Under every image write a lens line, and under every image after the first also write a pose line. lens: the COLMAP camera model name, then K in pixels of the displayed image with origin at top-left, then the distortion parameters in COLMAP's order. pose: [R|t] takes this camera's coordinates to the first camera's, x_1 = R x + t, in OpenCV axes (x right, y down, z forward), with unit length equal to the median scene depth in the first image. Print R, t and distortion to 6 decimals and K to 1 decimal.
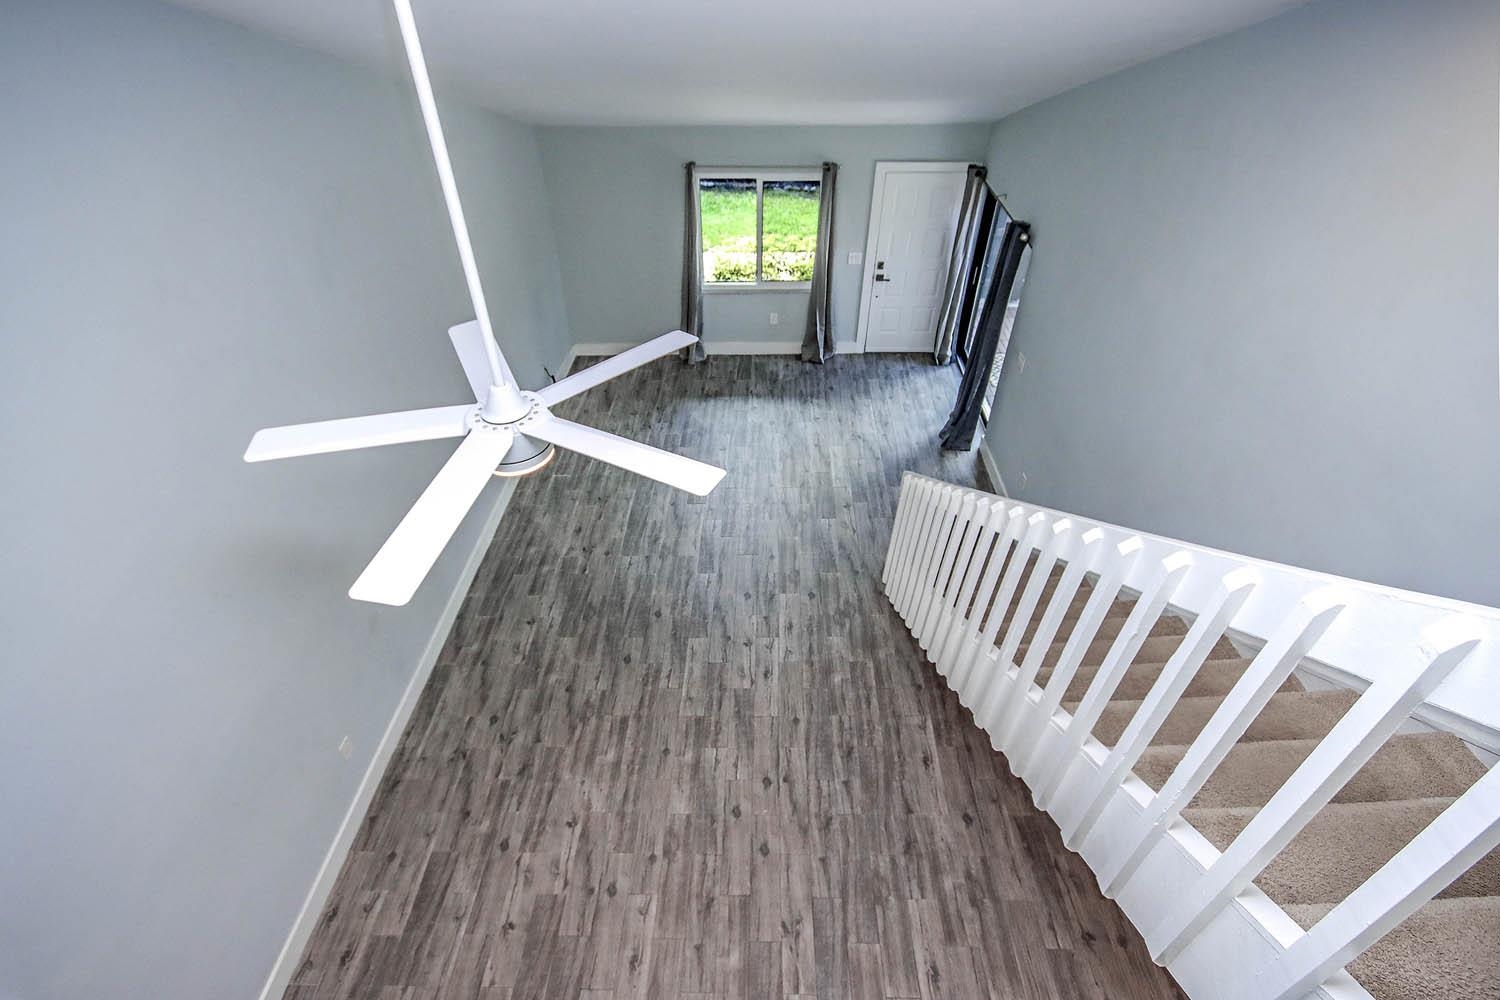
lens RADIAL K [[686.1, 0, 755.9], [0, 686.1, 460.9], [0, 0, 1]] dist [-0.000173, -0.000979]
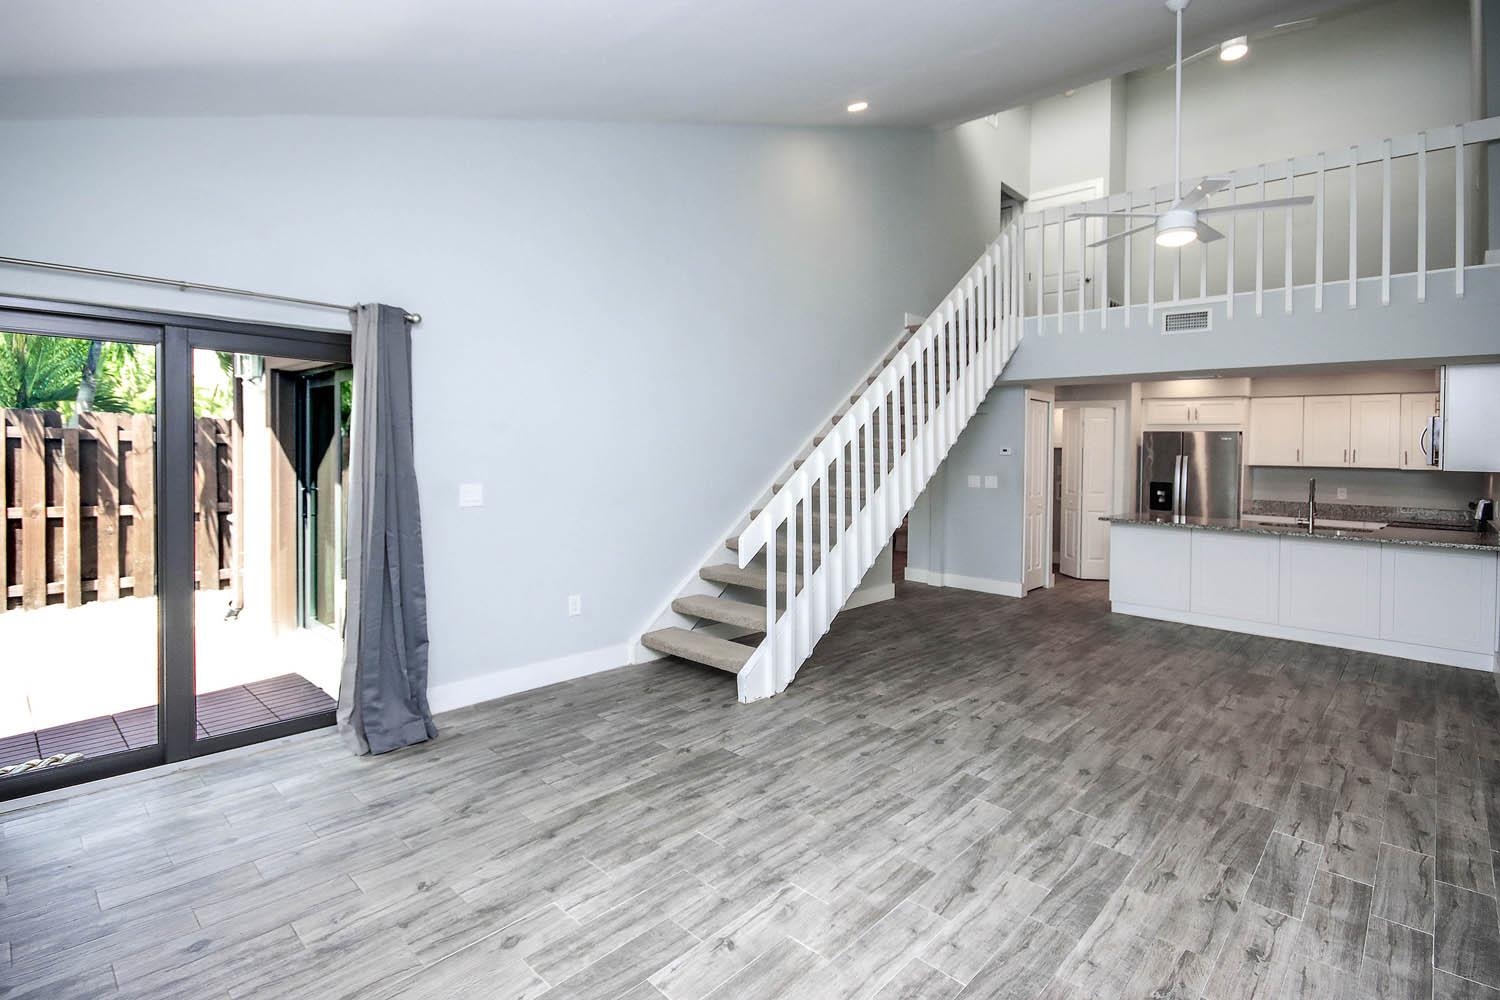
lens RADIAL K [[686.1, 0, 755.9], [0, 686.1, 460.9], [0, 0, 1]] dist [-0.000173, -0.000979]
pose [[-0.730549, -0.013797, 0.682721, -0.330857], [0.421462, 0.777535, 0.466701, -0.404167], [-0.537278, 0.628689, -0.562212, 1.265245]]
